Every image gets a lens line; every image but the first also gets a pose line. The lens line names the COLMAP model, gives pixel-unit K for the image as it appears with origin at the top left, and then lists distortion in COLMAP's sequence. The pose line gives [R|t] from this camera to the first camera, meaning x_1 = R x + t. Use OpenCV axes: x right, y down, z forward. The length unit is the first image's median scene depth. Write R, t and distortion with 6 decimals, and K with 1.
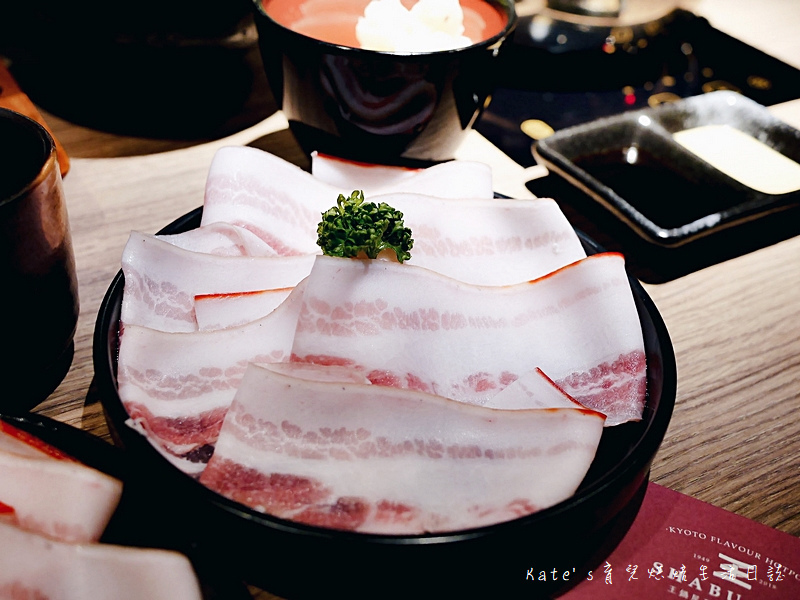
lens RADIAL K [[920.9, 0, 400.0], [0, 920.9, 300.0], [0, 0, 1]] dist [-0.097016, 0.037763]
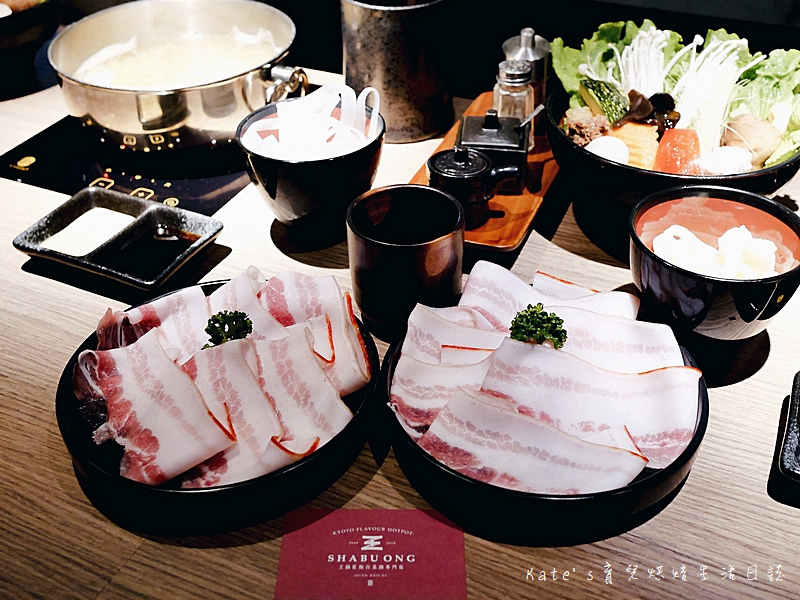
lens RADIAL K [[920.9, 0, 400.0], [0, 920.9, 300.0], [0, 0, 1]] dist [-0.097016, 0.037763]
pose [[0.911106, 0.171311, -0.374885, 0.381937], [-0.182747, 0.983147, 0.005127, -0.089464], [0.369445, 0.063838, 0.927057, -0.749601]]
